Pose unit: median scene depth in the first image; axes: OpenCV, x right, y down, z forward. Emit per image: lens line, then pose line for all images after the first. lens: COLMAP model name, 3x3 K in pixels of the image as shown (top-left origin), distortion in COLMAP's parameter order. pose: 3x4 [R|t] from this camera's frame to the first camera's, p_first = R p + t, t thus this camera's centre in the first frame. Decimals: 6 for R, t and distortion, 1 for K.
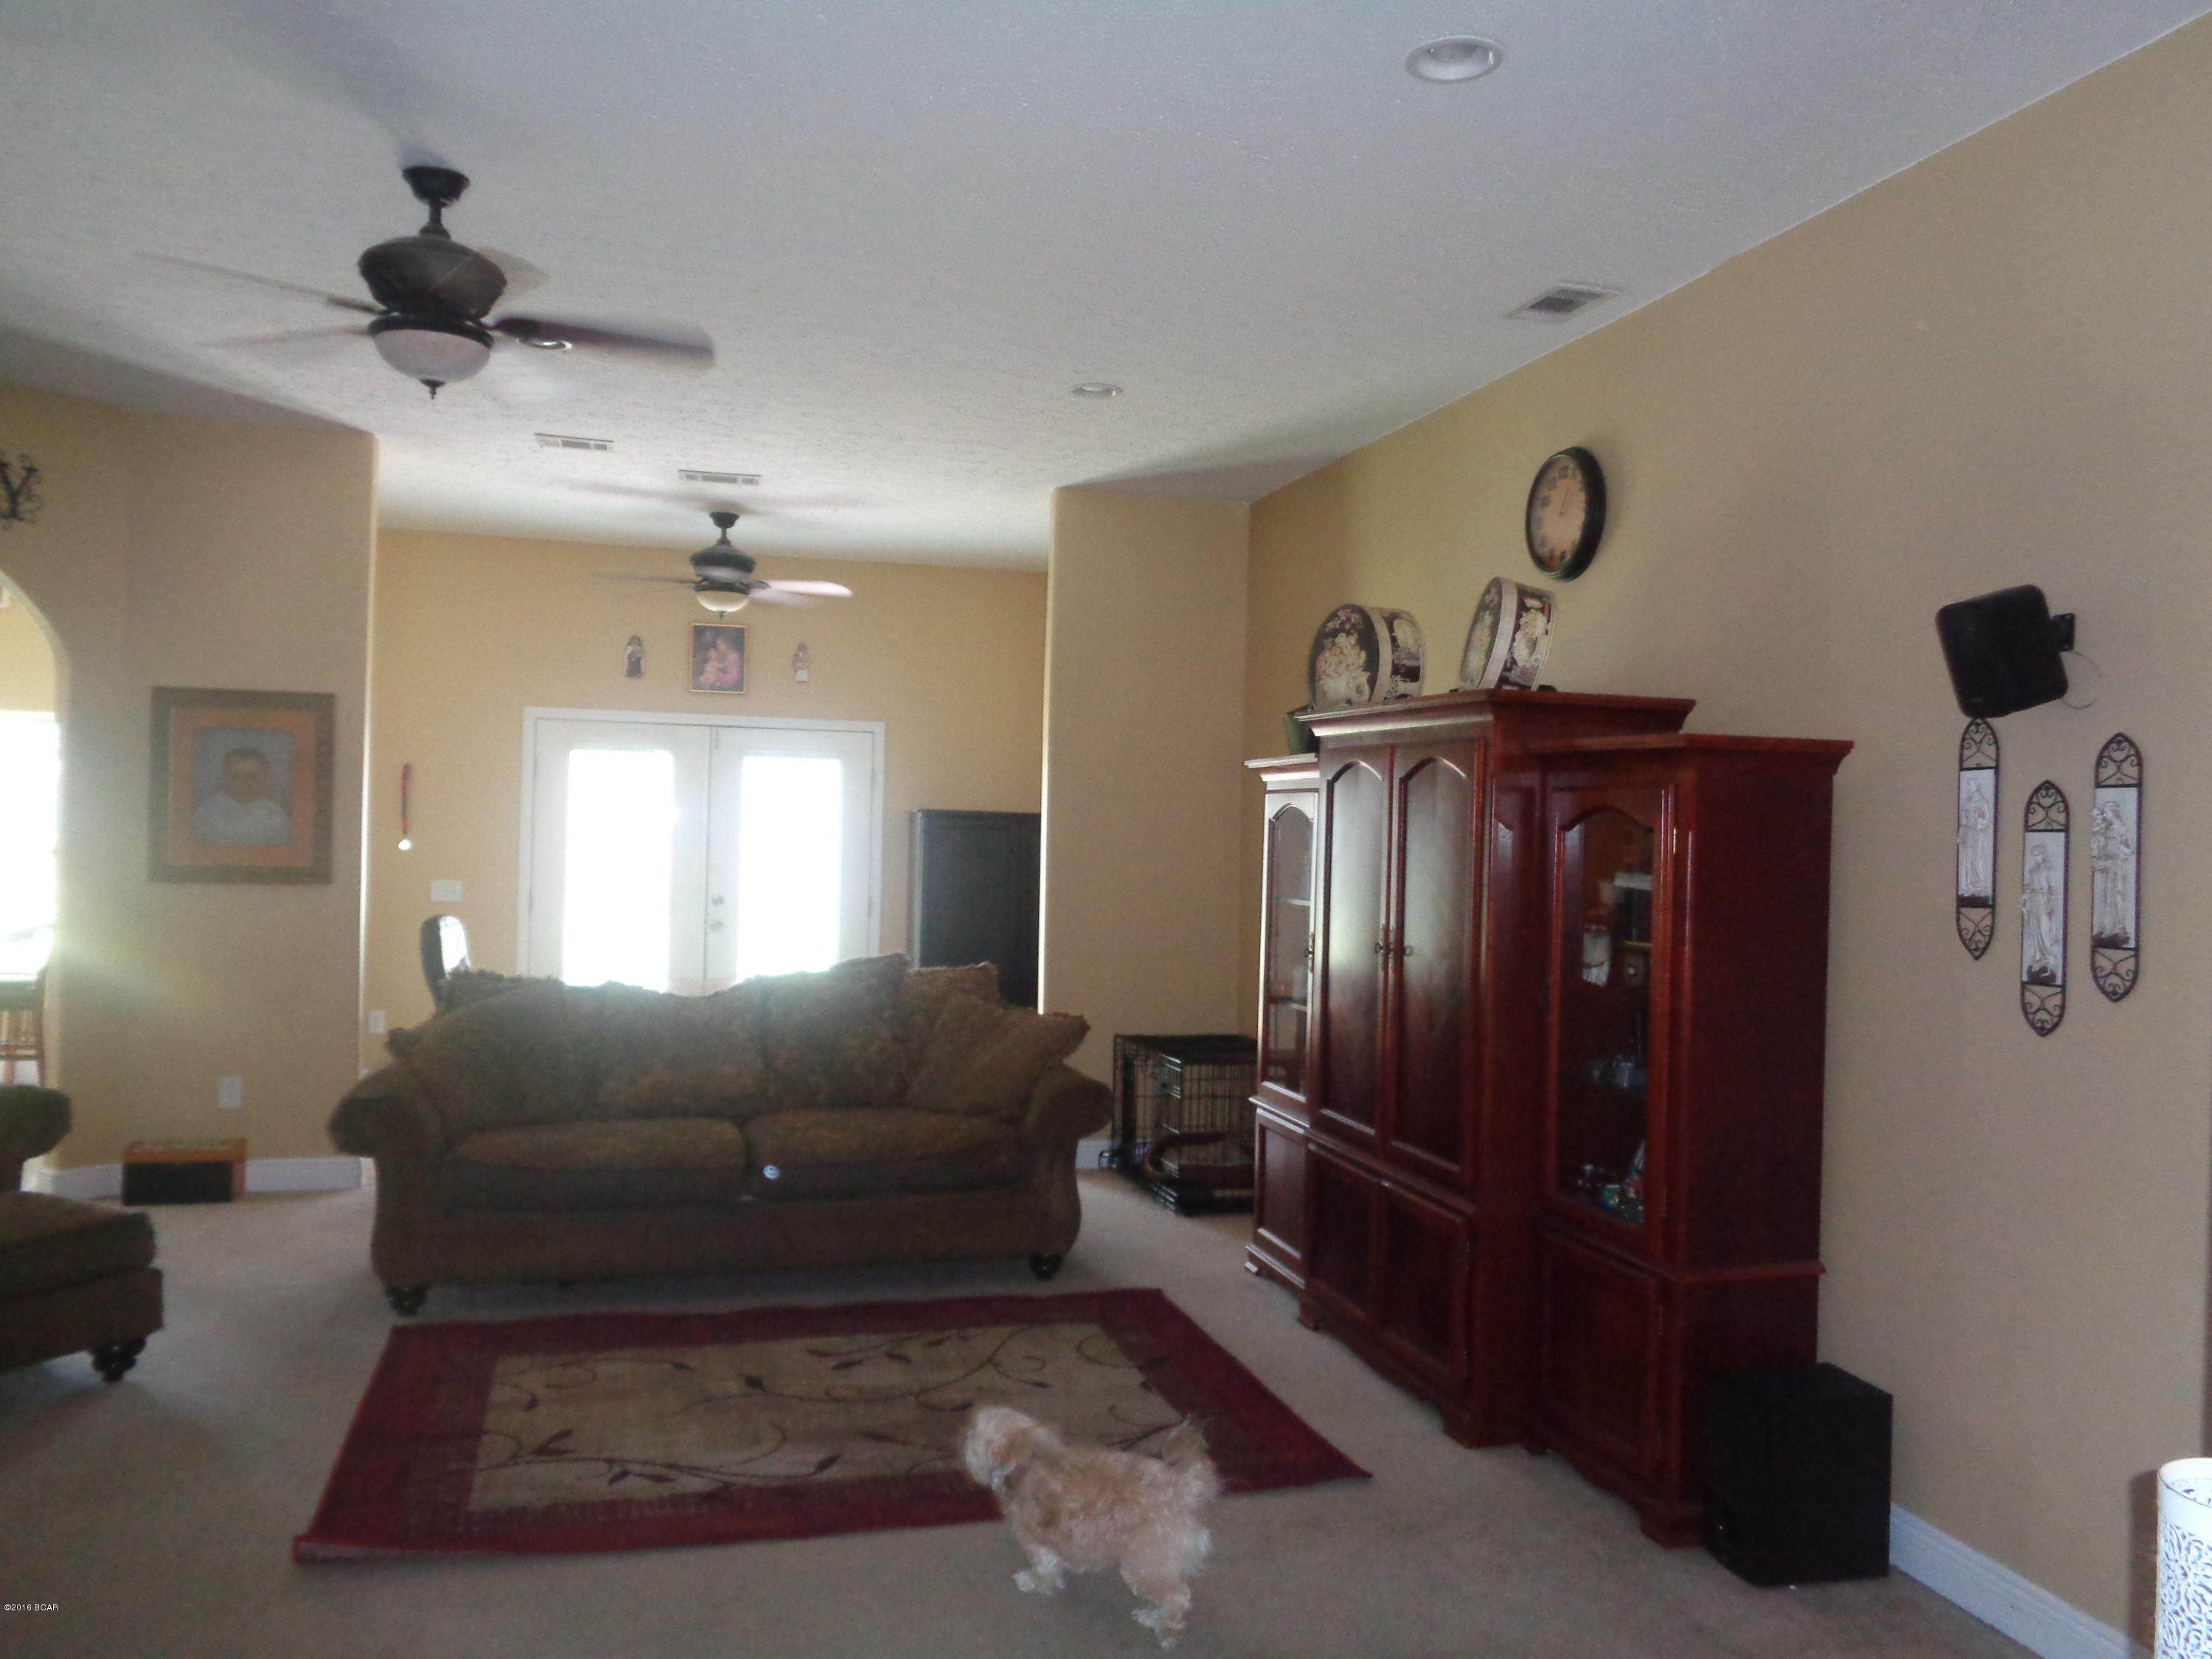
lens RADIAL K [[1651.3, 0, 1106.2], [0, 1651.3, 832.4], [0, 0, 1]] dist [-0.007504, -0.009268]
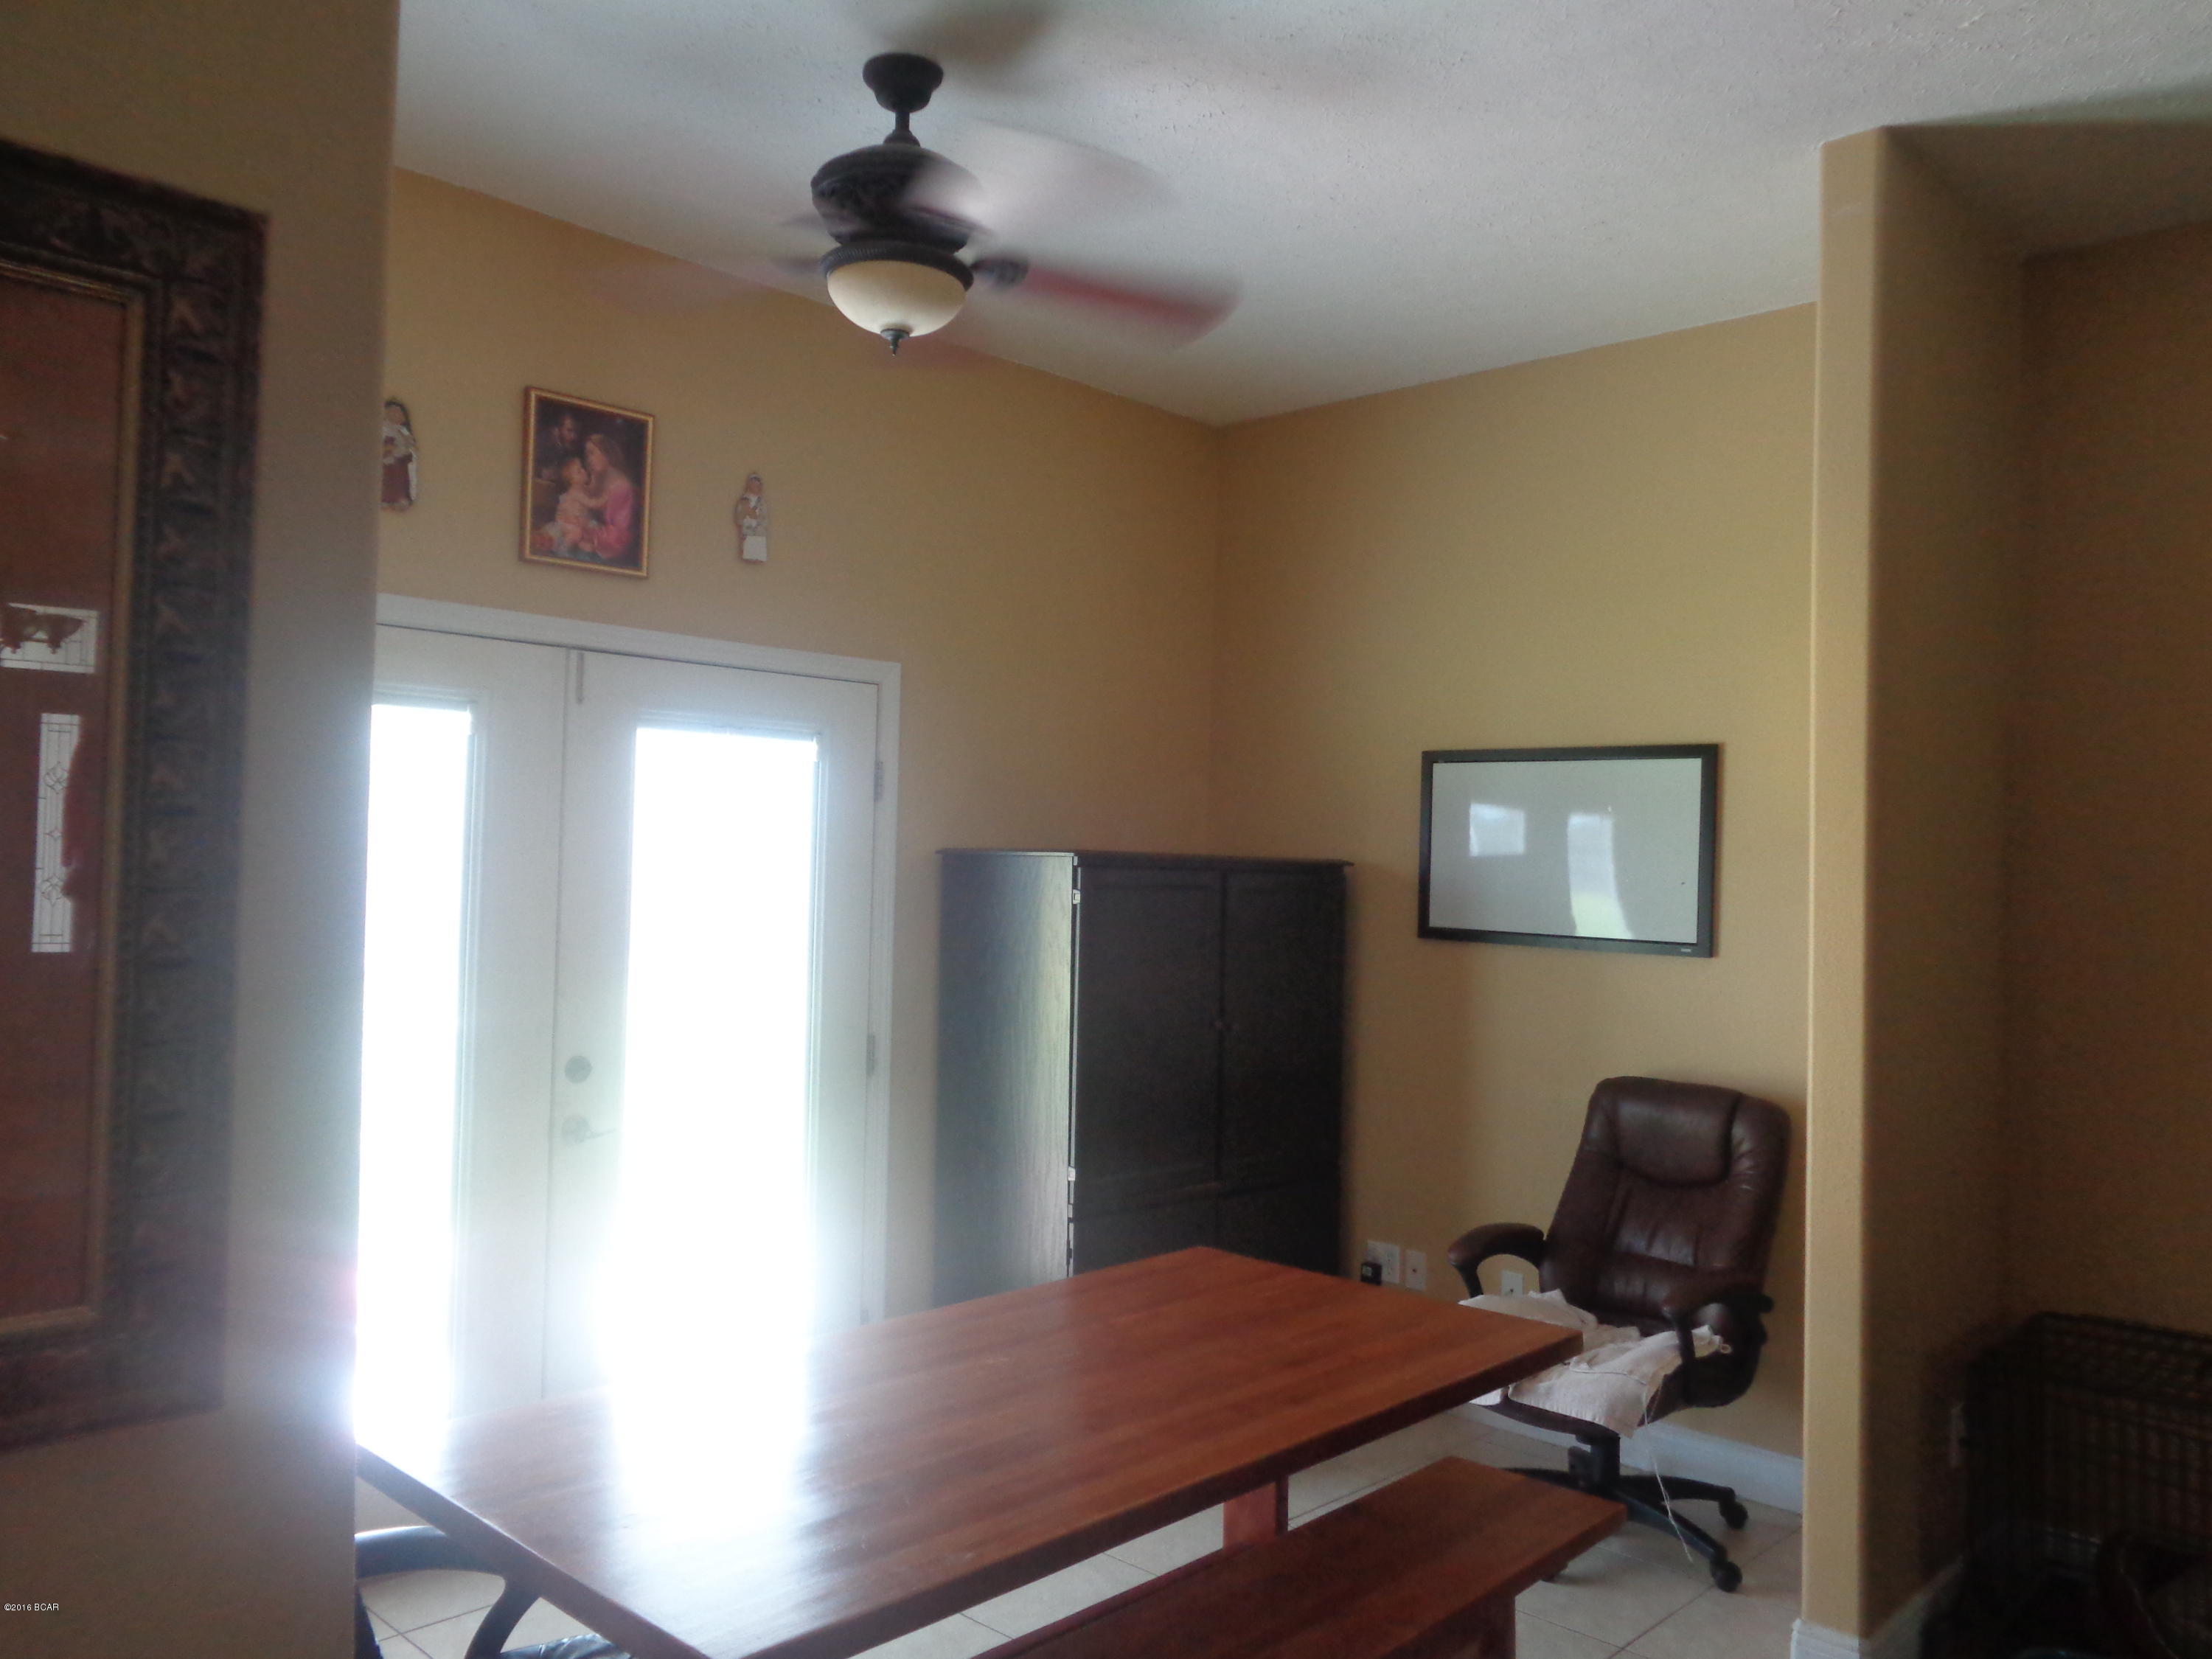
lens RADIAL K [[1651.3, 0, 1106.9], [0, 1651.3, 821.2], [0, 0, 1]] dist [-0.007504, -0.009268]
pose [[0.849108, 0.005502, 0.528191, -0.342225], [0.001339, 0.999920, -0.012568, -0.015728], [-0.528218, 0.011379, 0.849033, 0.580520]]
